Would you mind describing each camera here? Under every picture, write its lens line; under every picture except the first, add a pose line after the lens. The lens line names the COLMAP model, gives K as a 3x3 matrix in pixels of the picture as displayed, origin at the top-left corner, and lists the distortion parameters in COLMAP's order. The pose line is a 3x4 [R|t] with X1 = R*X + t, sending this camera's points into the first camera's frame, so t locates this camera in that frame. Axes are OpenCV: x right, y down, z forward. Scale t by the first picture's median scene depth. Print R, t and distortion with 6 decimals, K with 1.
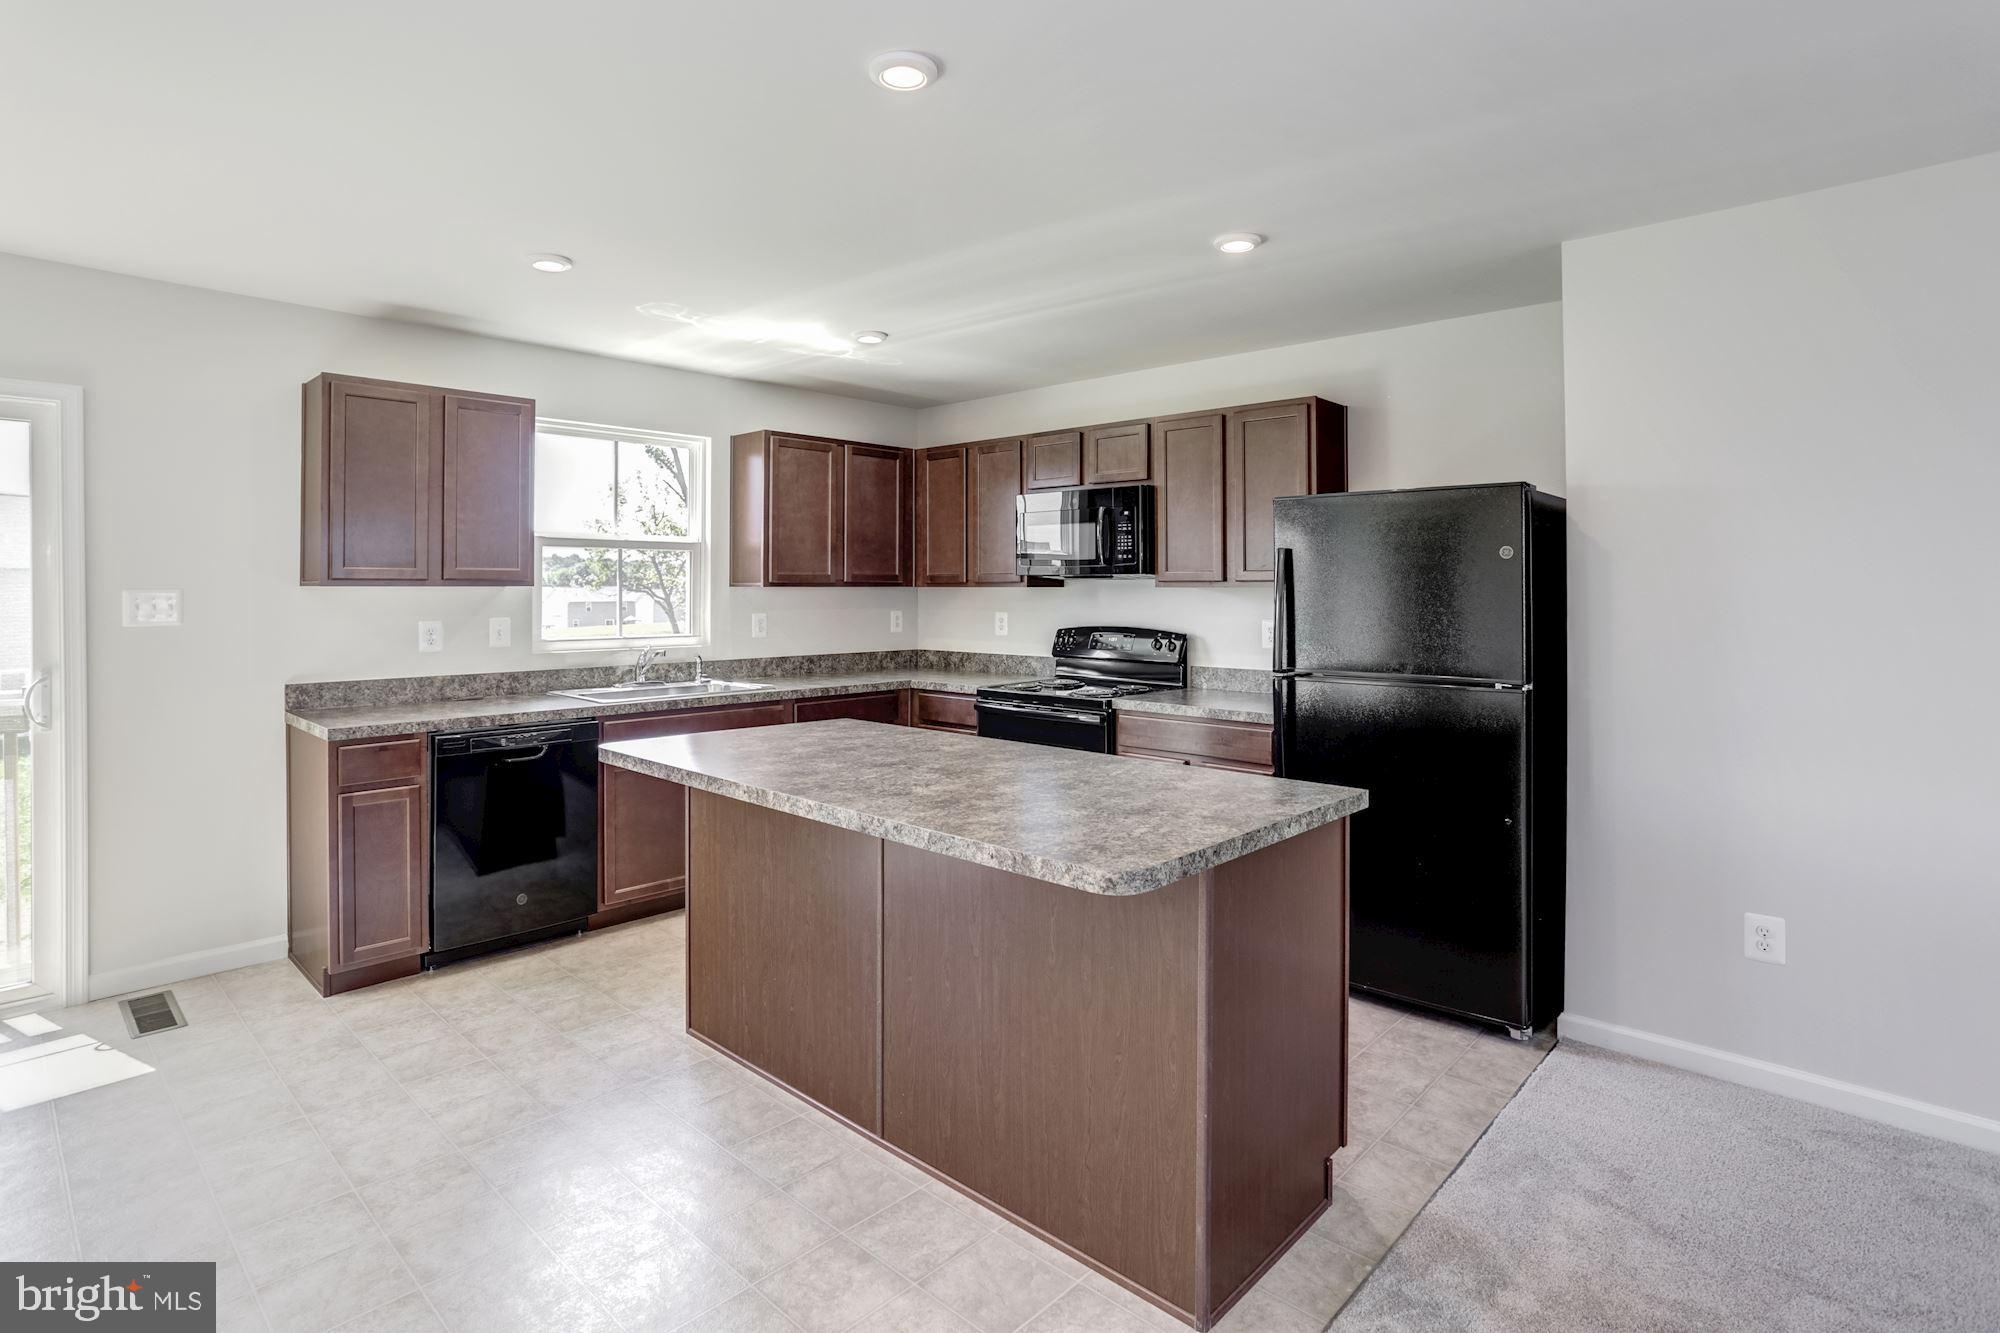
lens RADIAL K [[998.5, 0, 969.5], [0, 998.5, 583.7], [0, 0, 1]] dist [-0.051906, 0.020325]
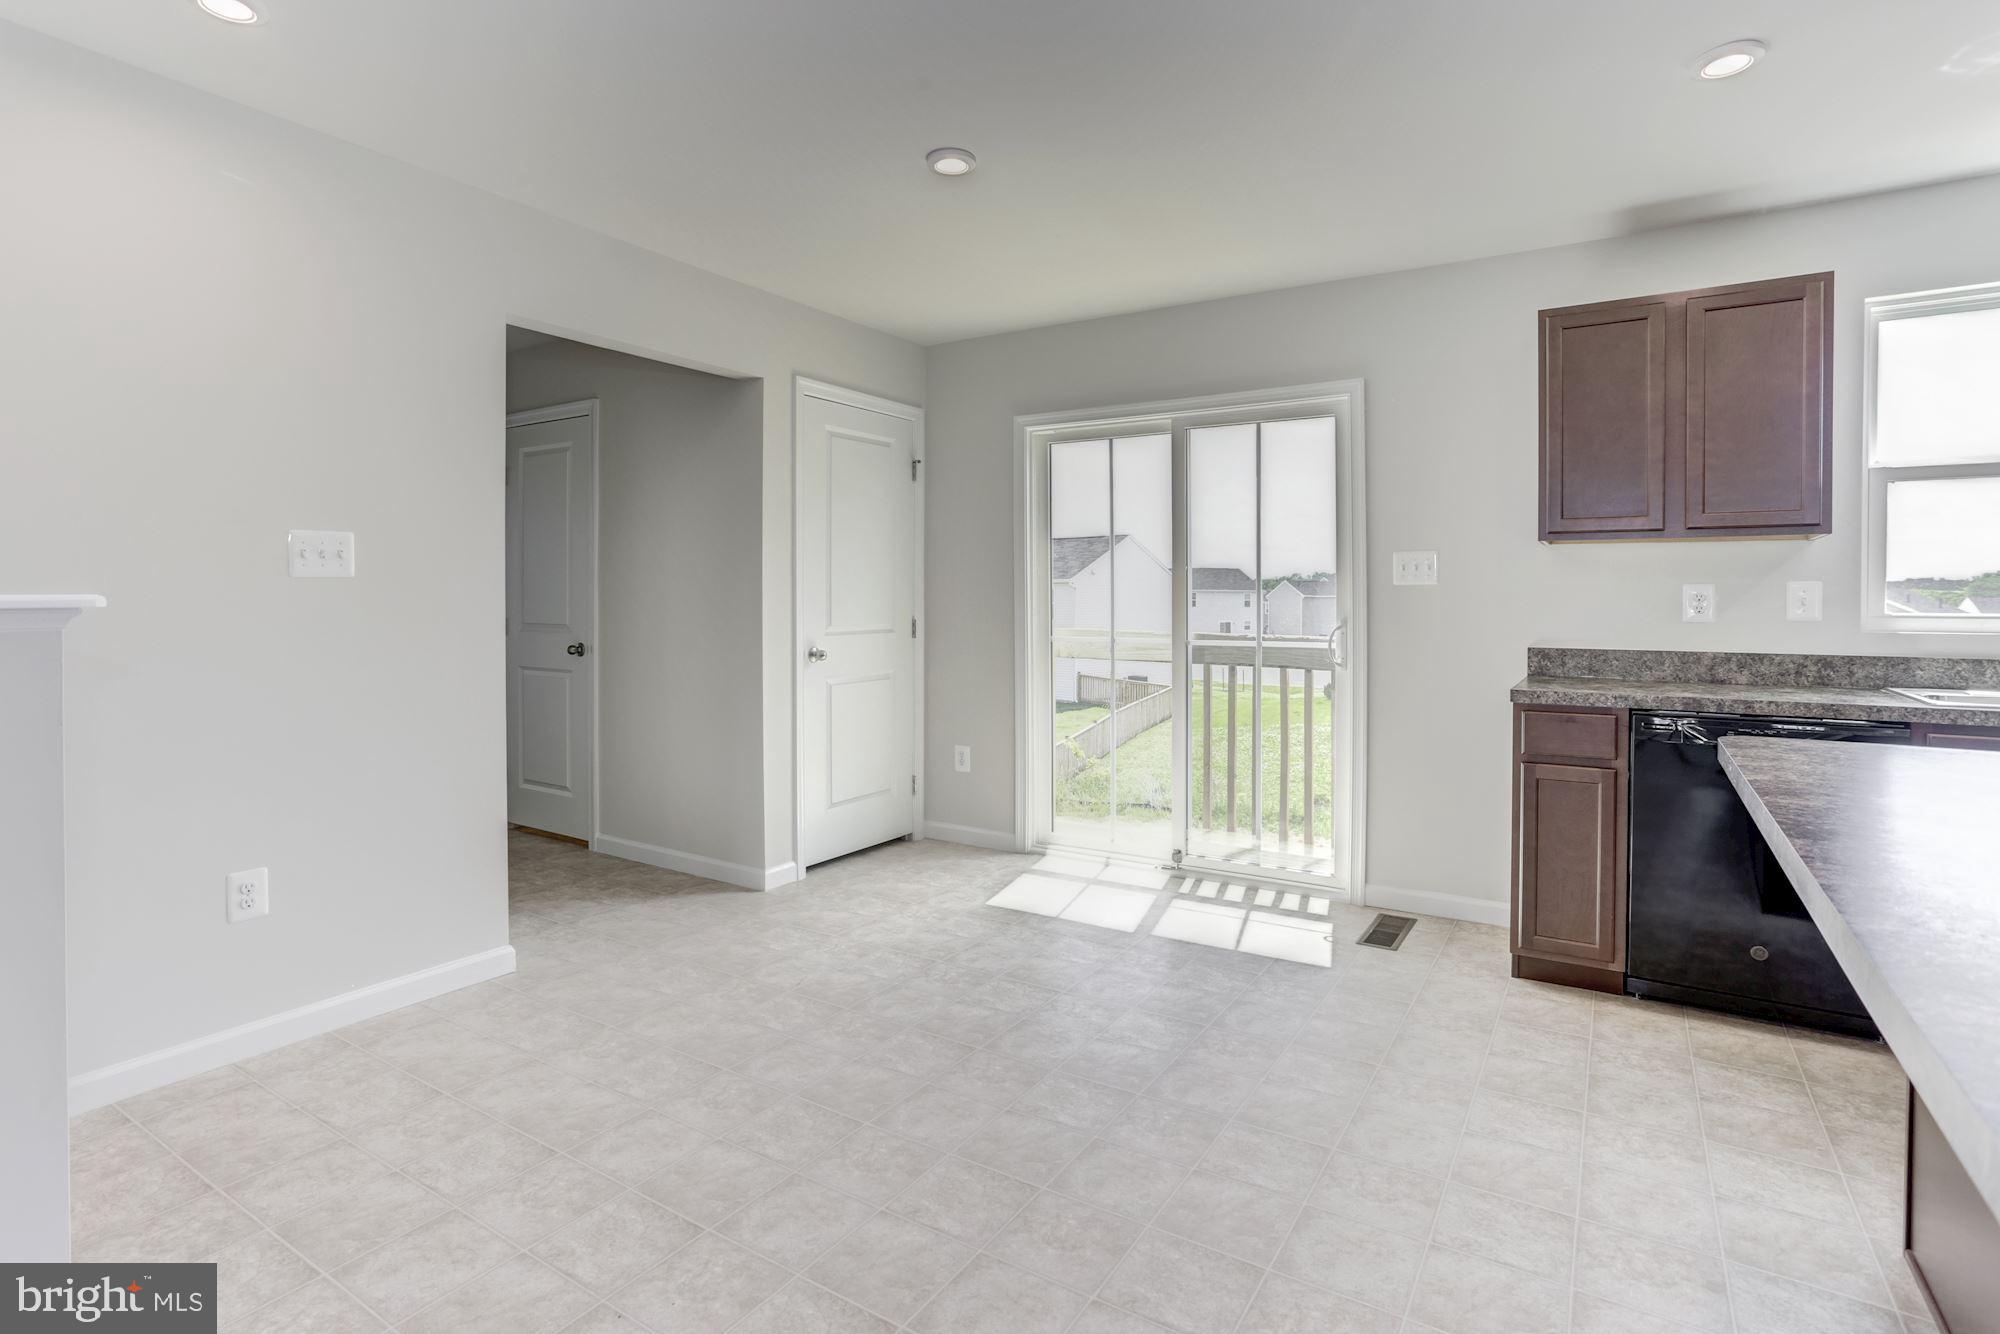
lens RADIAL K [[1004.3, 0, 994.7], [0, 1004.3, 604.6], [0, 0, 1]] dist [-0.057974, 0.031422]
pose [[0.198228, 0.007827, -0.980125, 0.128104], [0.000704, 0.999967, 0.008128, 0.045542], [0.980156, -0.002301, 0.198216, 0.254479]]
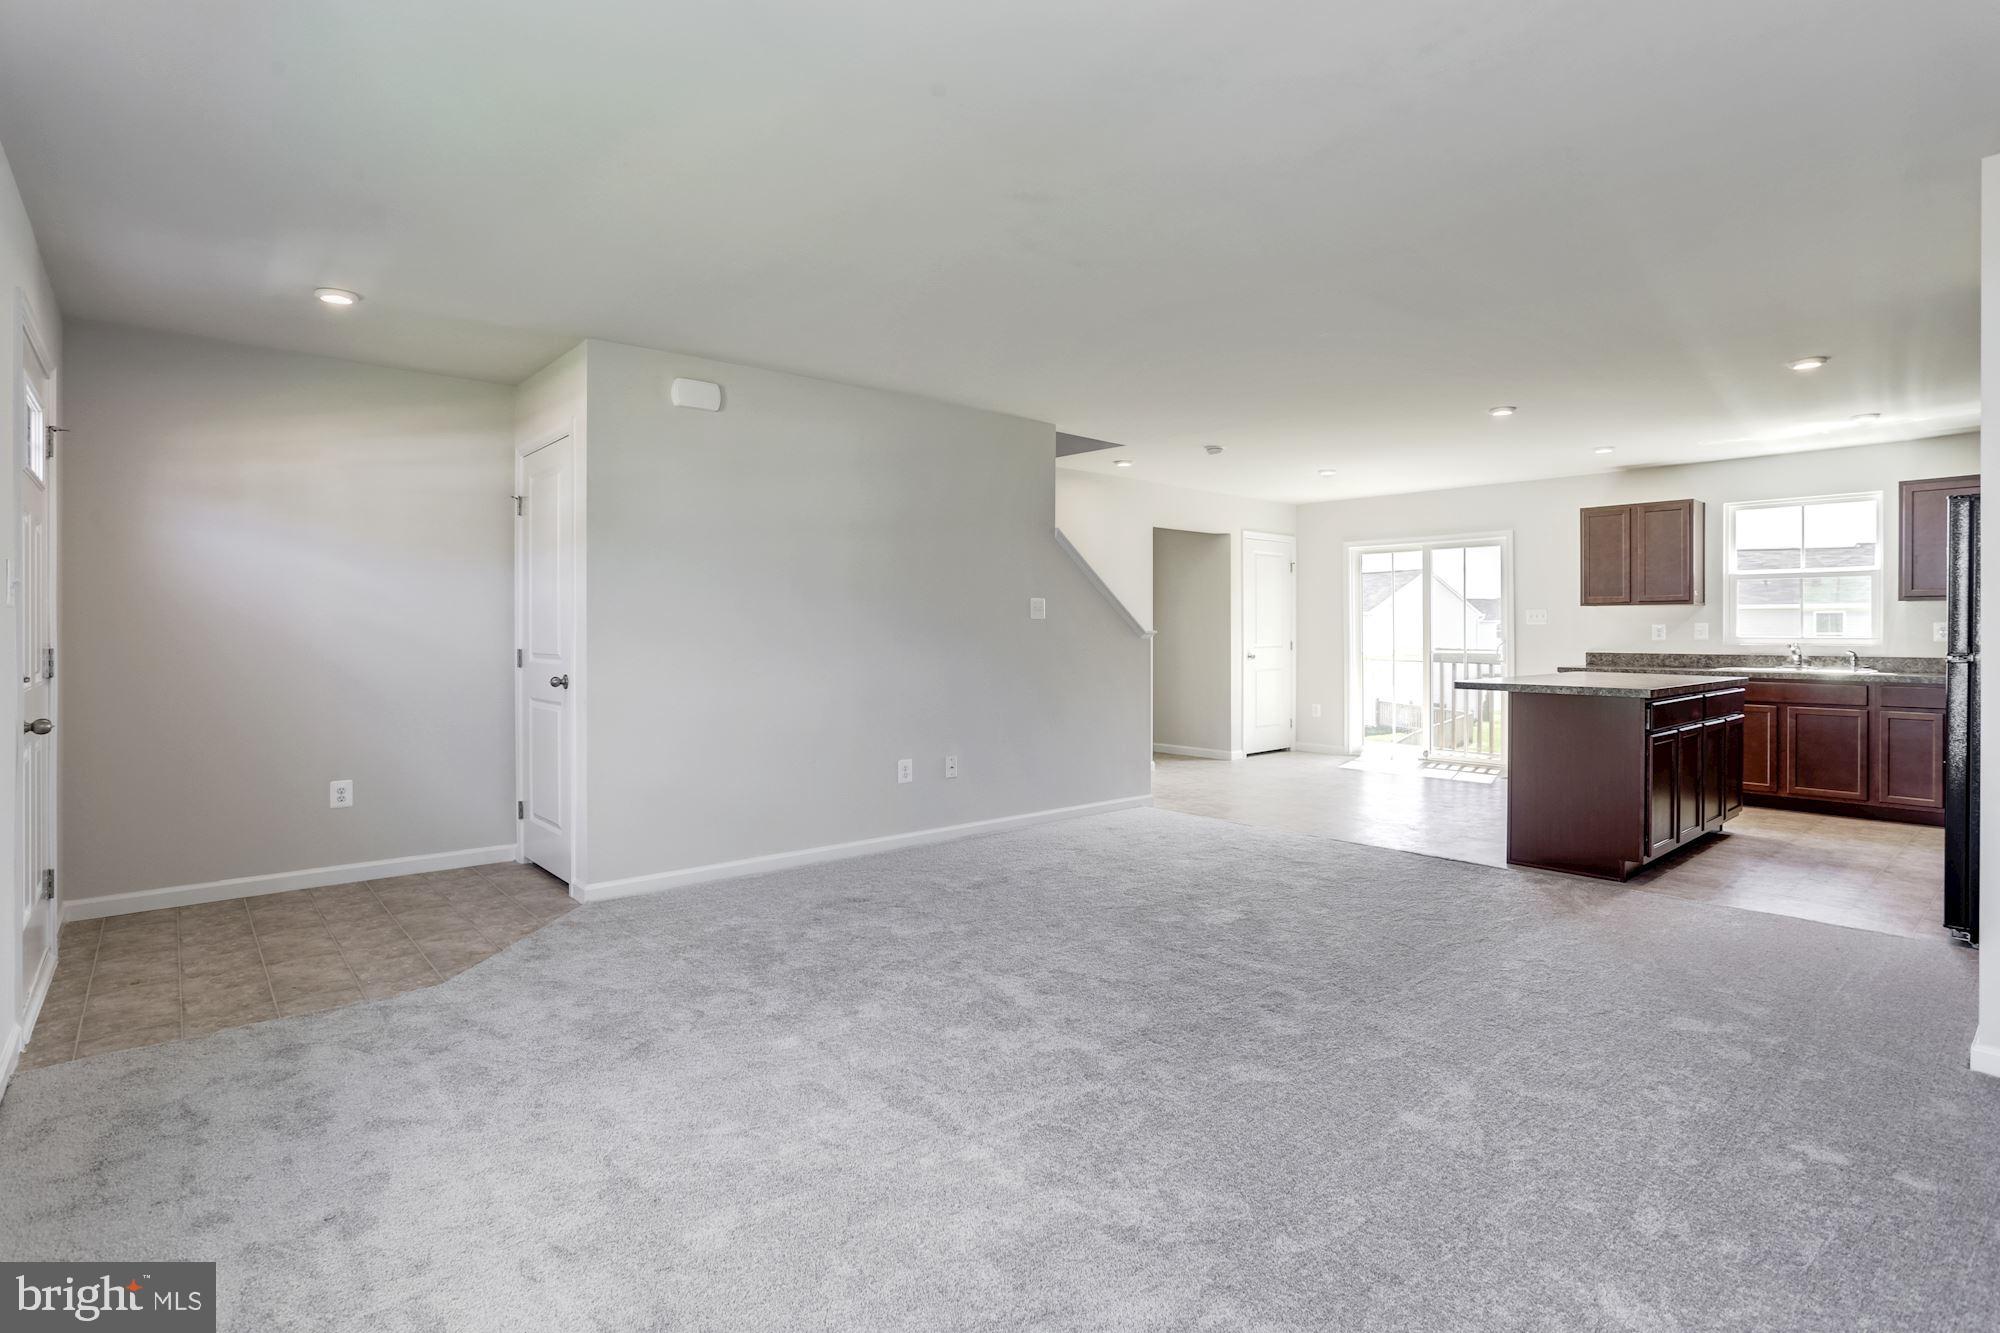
lens RADIAL K [[981.7, 0, 1031.5], [0, 981.7, 648.8], [0, 0, 1]] dist [-0.056694, 0.041861]
pose [[-0.057740, 0.018248, -0.998165, 1.292344], [0.002352, 0.999833, 0.018142, 0.046540], [0.998329, -0.001300, -0.057773, -0.082439]]
